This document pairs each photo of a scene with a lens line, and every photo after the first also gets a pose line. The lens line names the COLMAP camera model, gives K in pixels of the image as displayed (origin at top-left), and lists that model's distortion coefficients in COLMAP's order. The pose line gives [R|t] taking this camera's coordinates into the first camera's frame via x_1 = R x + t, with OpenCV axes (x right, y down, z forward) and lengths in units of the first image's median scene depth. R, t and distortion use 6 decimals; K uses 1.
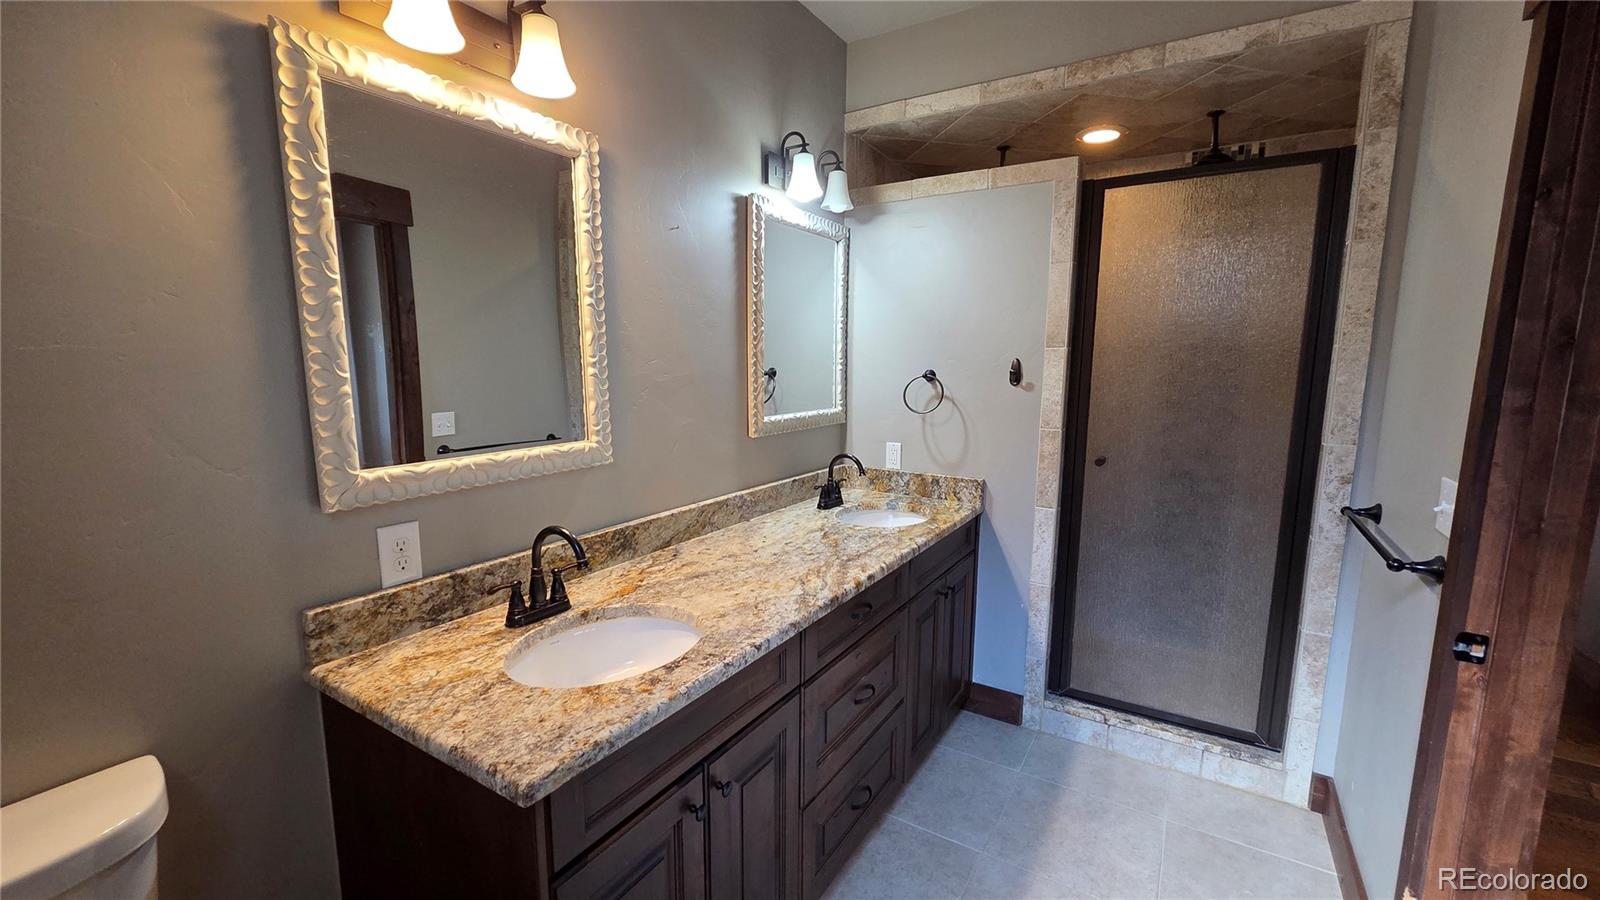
lens RADIAL K [[654.0, 0, 802.9], [0, 654.0, 453.9], [0, 0, 1]] dist [0.001957, 0.000022]
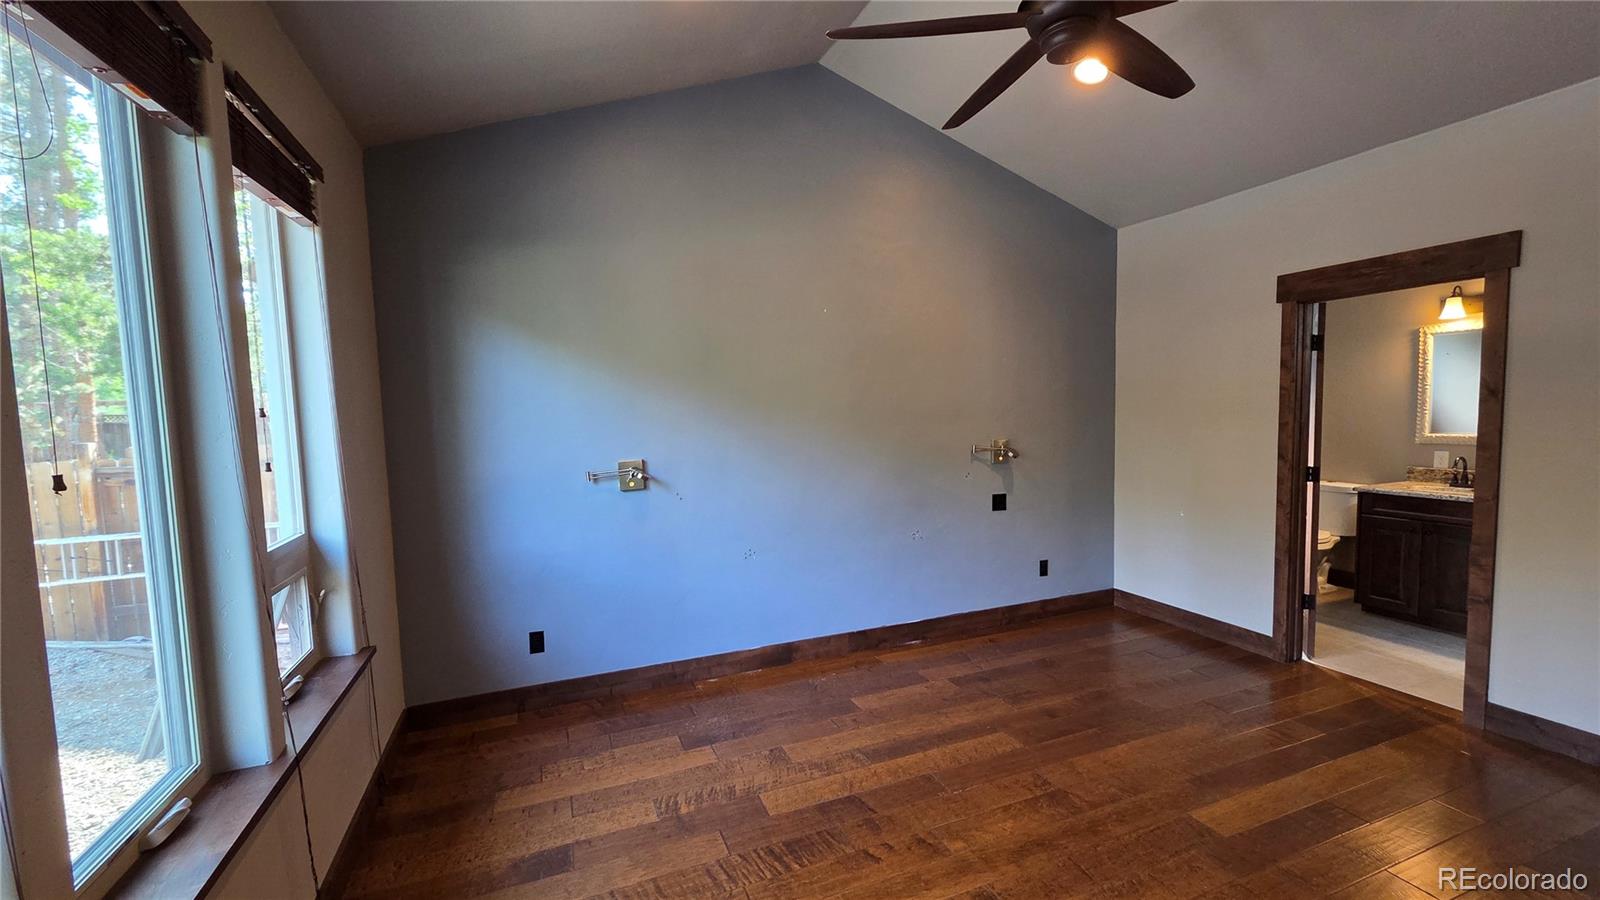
lens RADIAL K [[654.0, 0, 795.0], [0, 654.0, 454.3], [0, 0, 1]] dist [0.001957, 0.000022]
pose [[-0.605397, 0.066046, -0.793179, 3.388029], [-0.089486, 0.984585, 0.150284, -0.072029], [0.790877, 0.161959, -0.590154, 0.271434]]
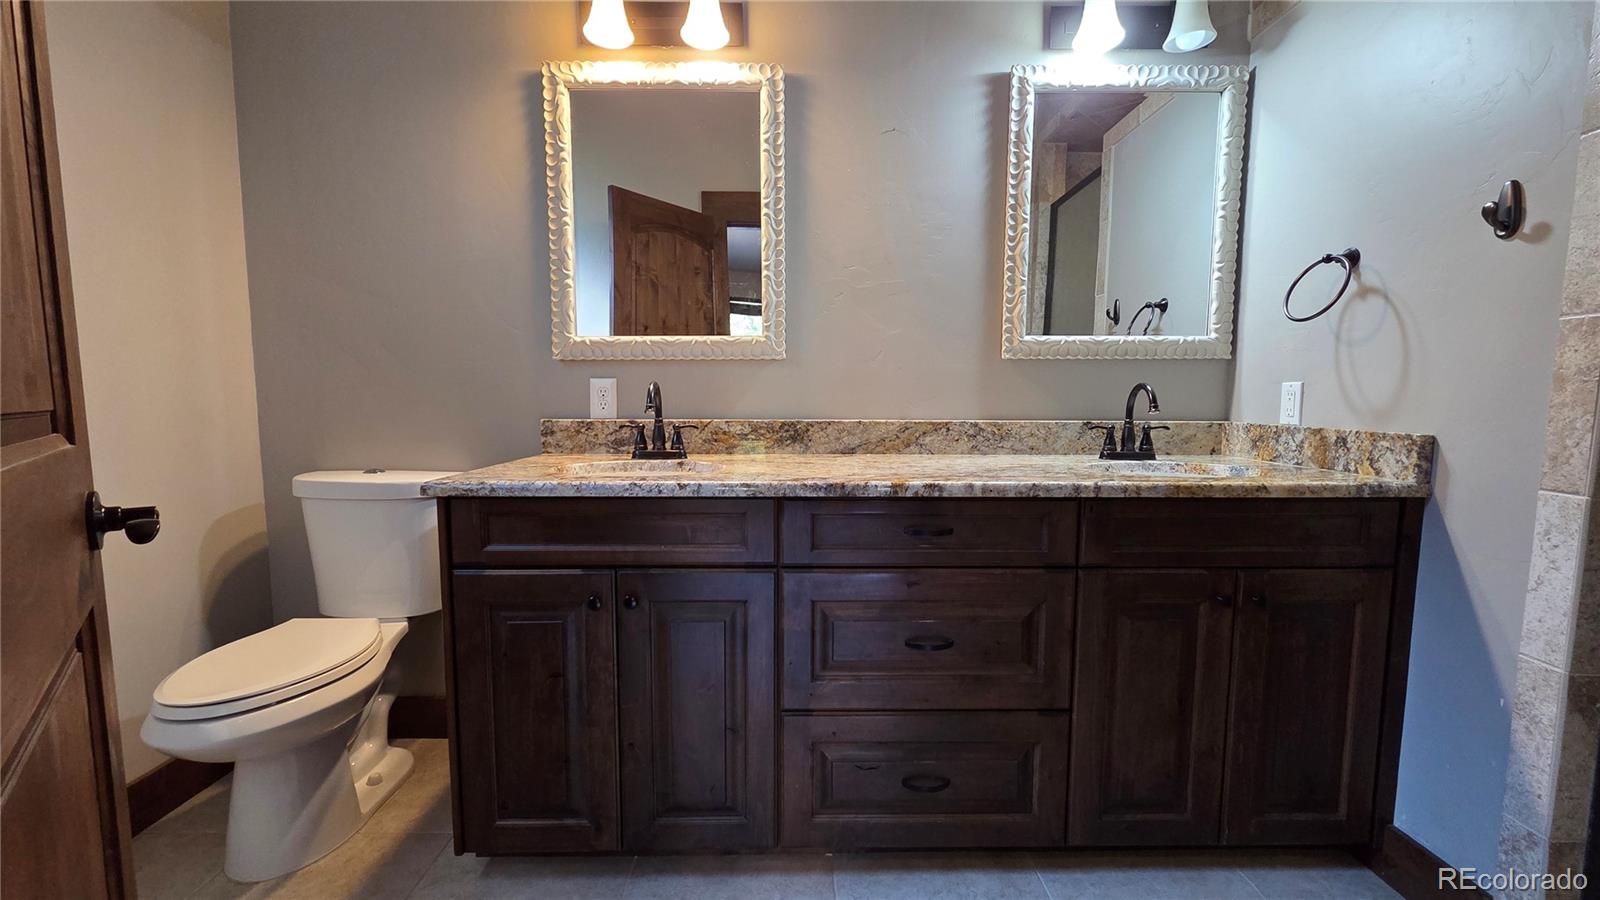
lens RADIAL K [[654.0, 0, 807.4], [0, 654.0, 457.4], [0, 0, 1]] dist [0.001957, 0.000022]
pose [[0.538917, 0.072104, -0.839267, 0.705103], [-0.118592, 0.992901, 0.009152, 0.174438], [0.833969, 0.094598, 0.543642, 0.481453]]
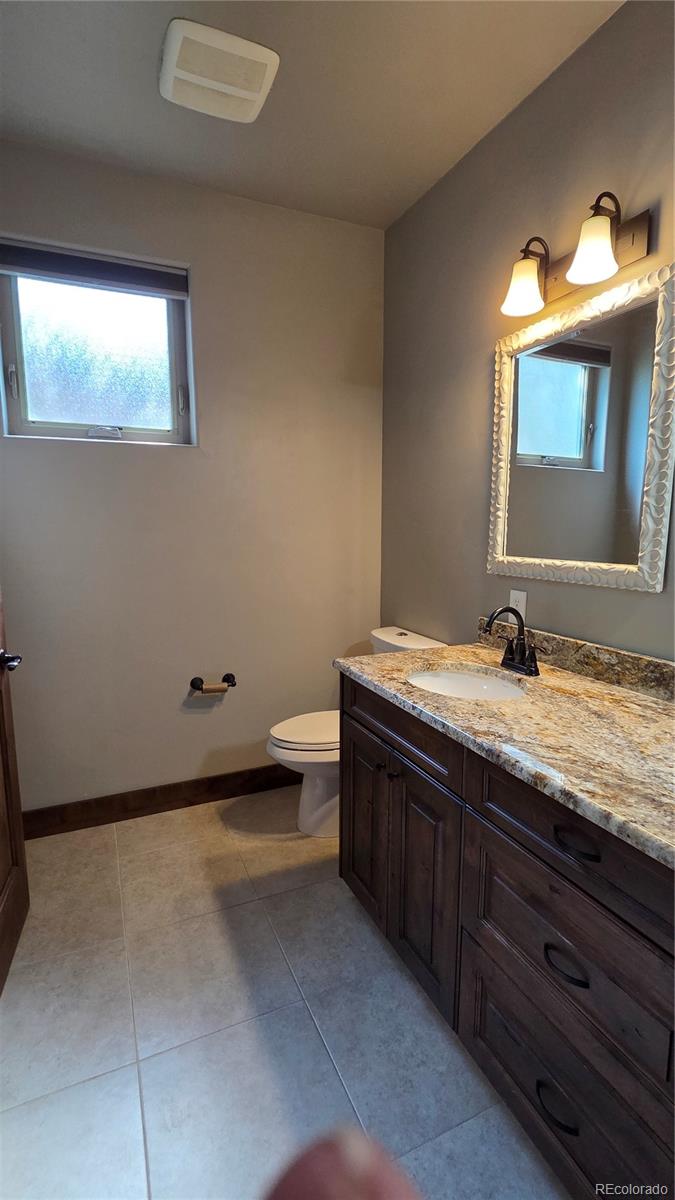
lens RADIAL K [[550.4, 0, 317.1], [0, 550.4, 599.8], [0, 0, 1]] dist [-0.003099, 0.000337]
pose [[-0.588749, 0.108564, -0.800992, 0.720461], [-0.113824, 0.969931, 0.215125, -0.101643], [0.800262, 0.217827, -0.558688, 1.124502]]
